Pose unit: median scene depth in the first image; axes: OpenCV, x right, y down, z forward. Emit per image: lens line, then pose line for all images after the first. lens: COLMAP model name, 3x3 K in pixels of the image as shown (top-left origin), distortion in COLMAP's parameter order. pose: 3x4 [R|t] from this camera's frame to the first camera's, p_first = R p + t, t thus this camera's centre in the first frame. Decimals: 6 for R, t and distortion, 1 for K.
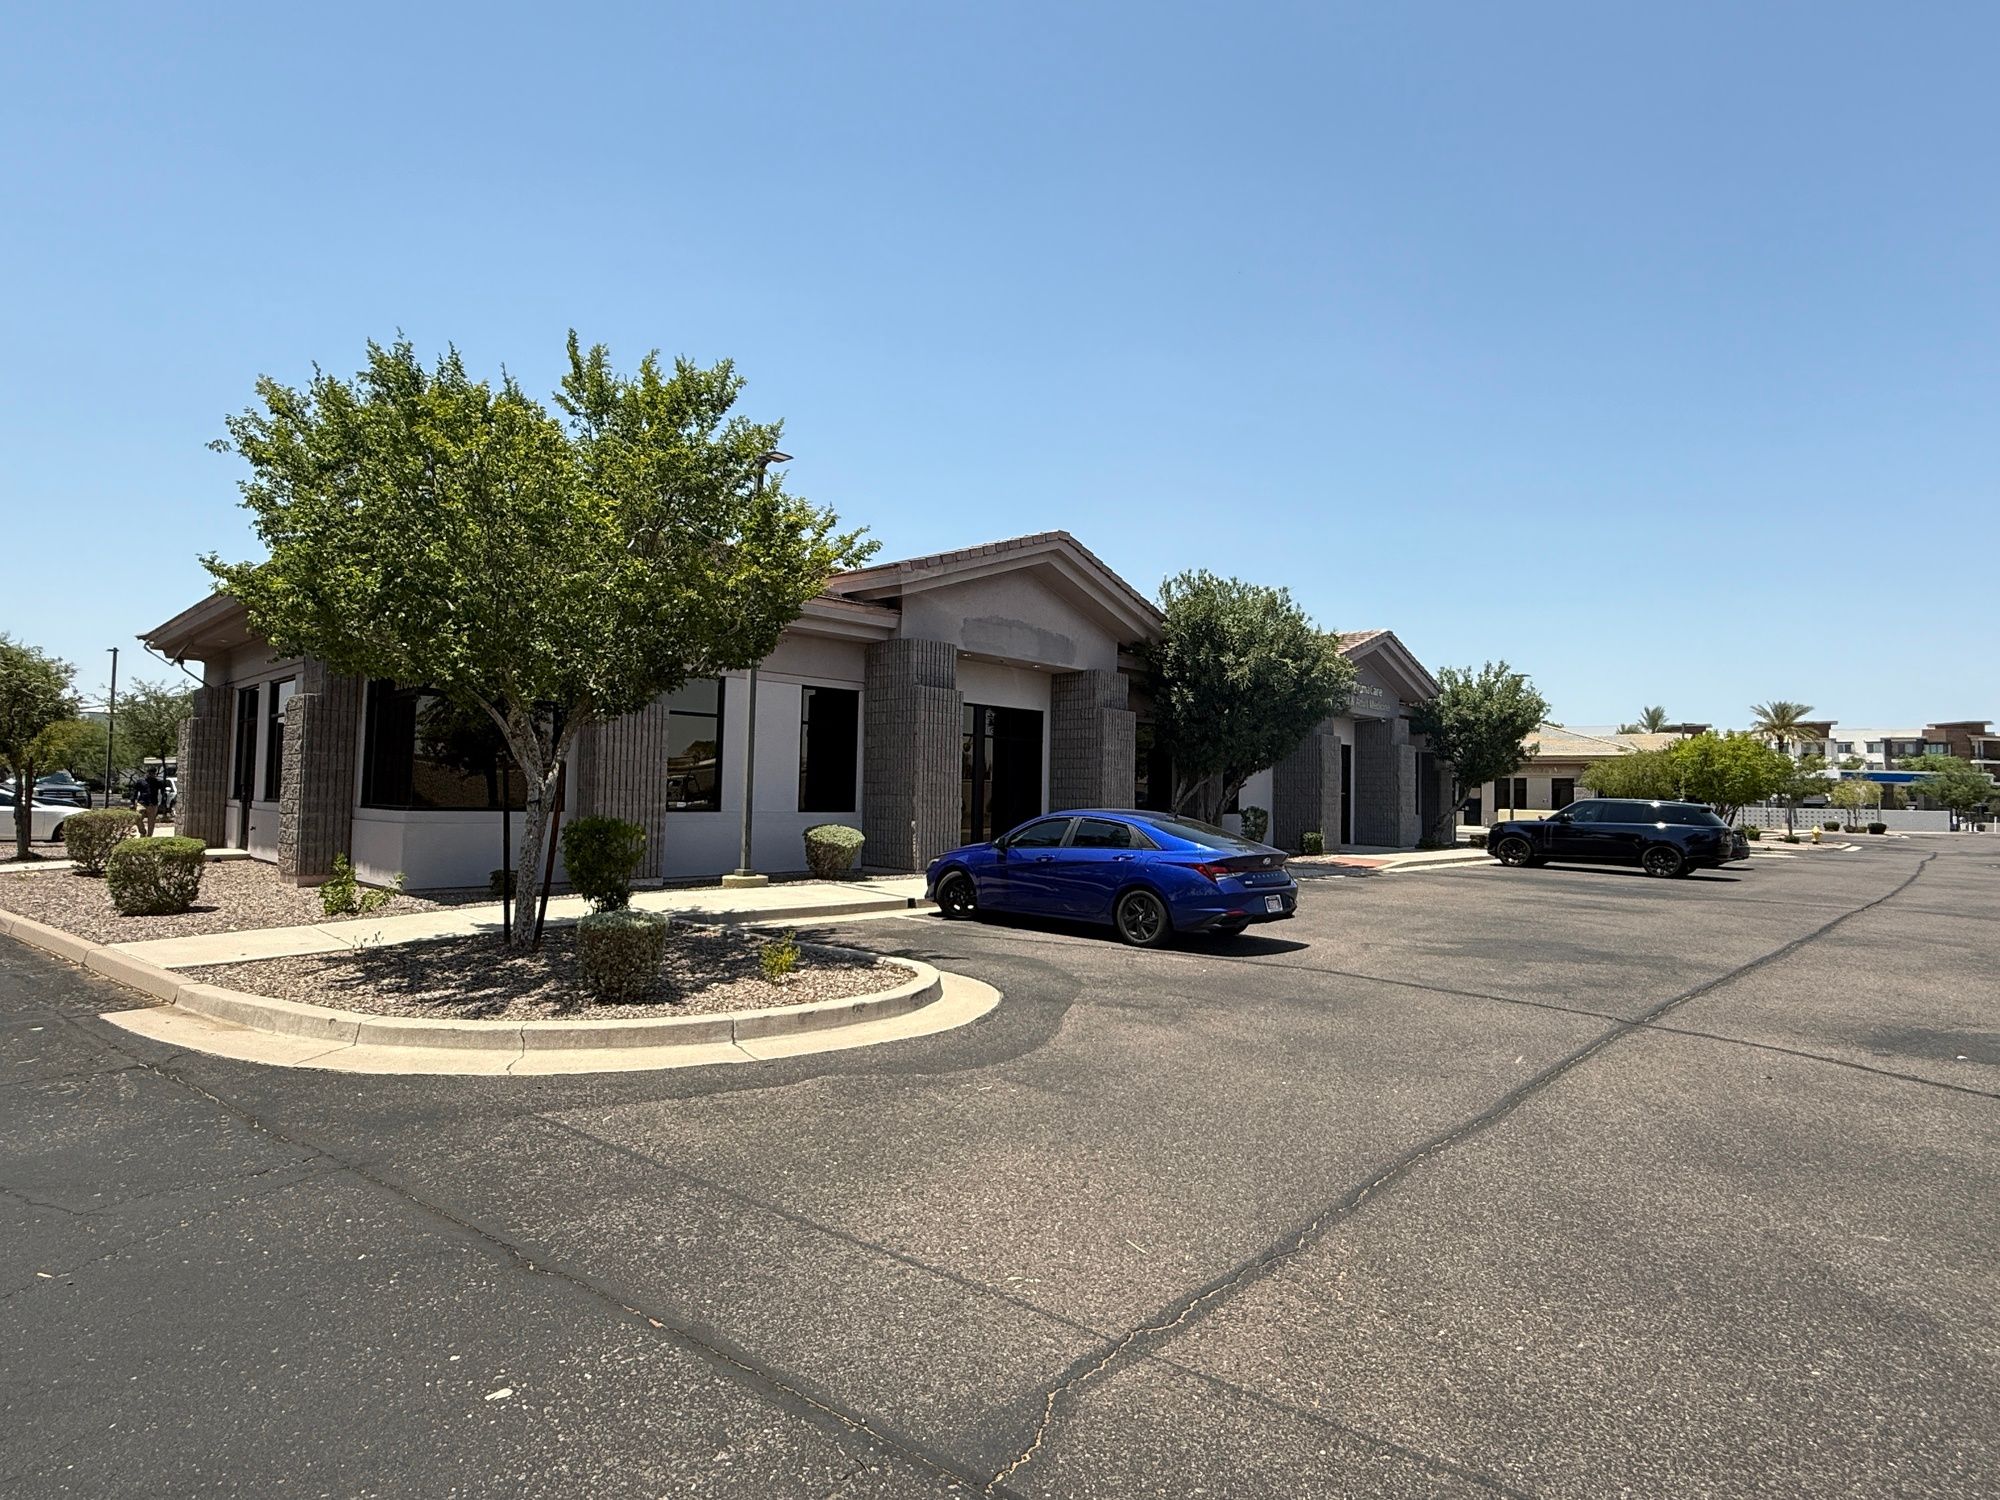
lens RADIAL K [[1050.4, 0, 1008.5], [0, 1050.4, 755.3], [0, 0, 1]] dist [-0.003567, -0.000729]
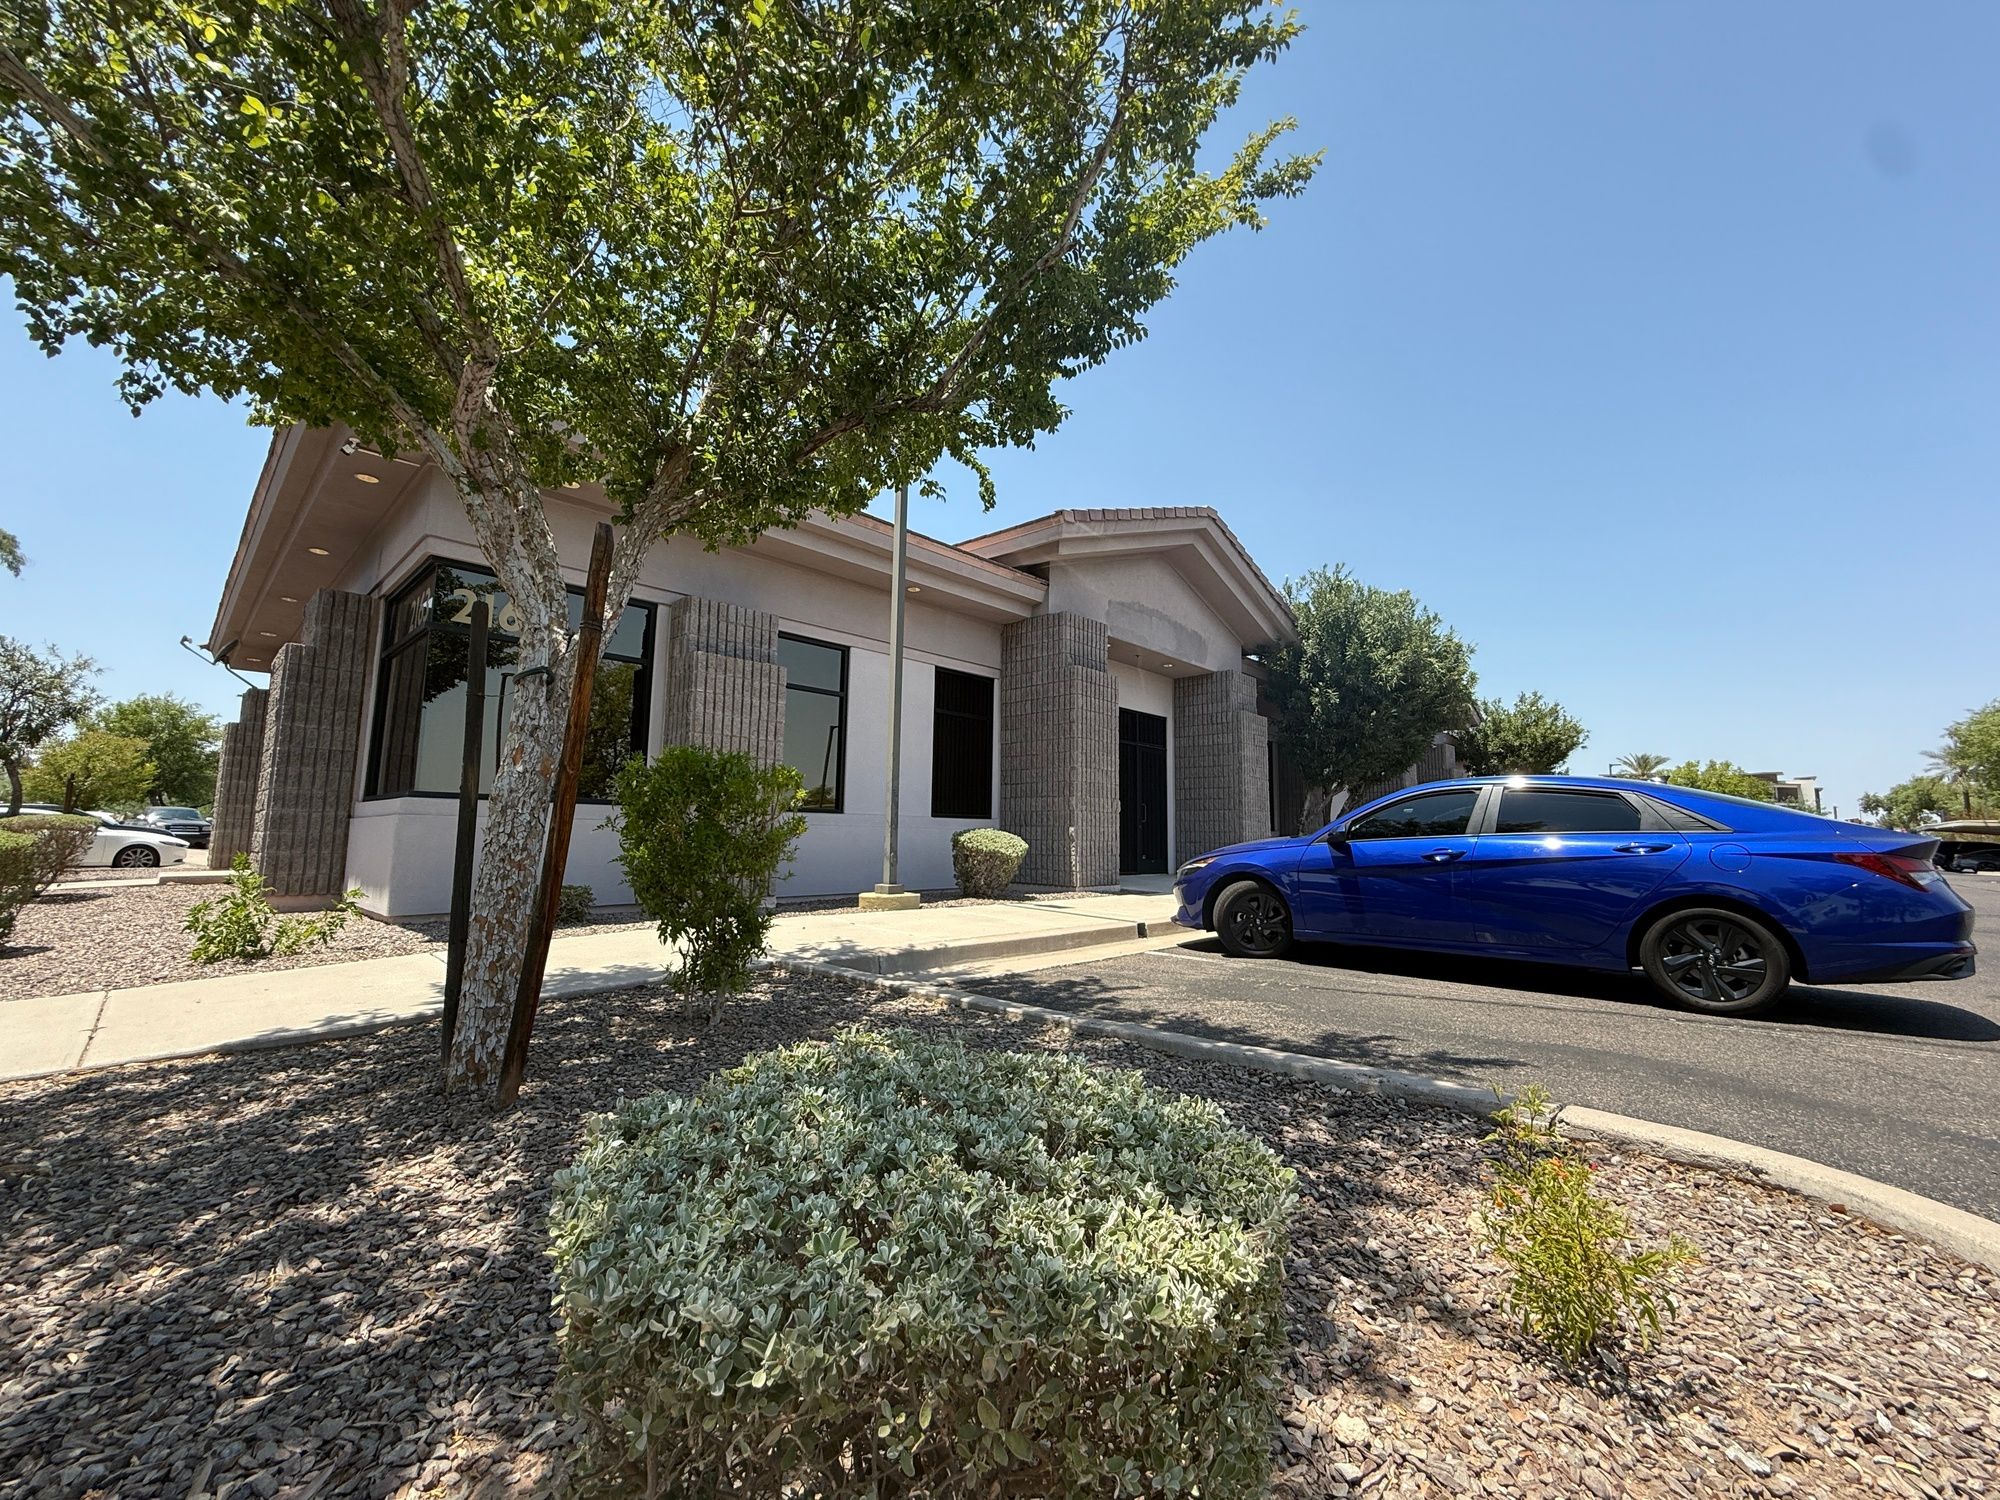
lens RADIAL K [[796.8, 0, 996.9], [0, 796.8, 746.9], [0, 0, 1]] dist [0.001036, 0.000765]
pose [[0.999976, -0.006850, 0.000699, -0.131498], [0.006884, 0.996911, -0.078233, 0.042793], [-0.000161, 0.078236, 0.996935, 0.328671]]
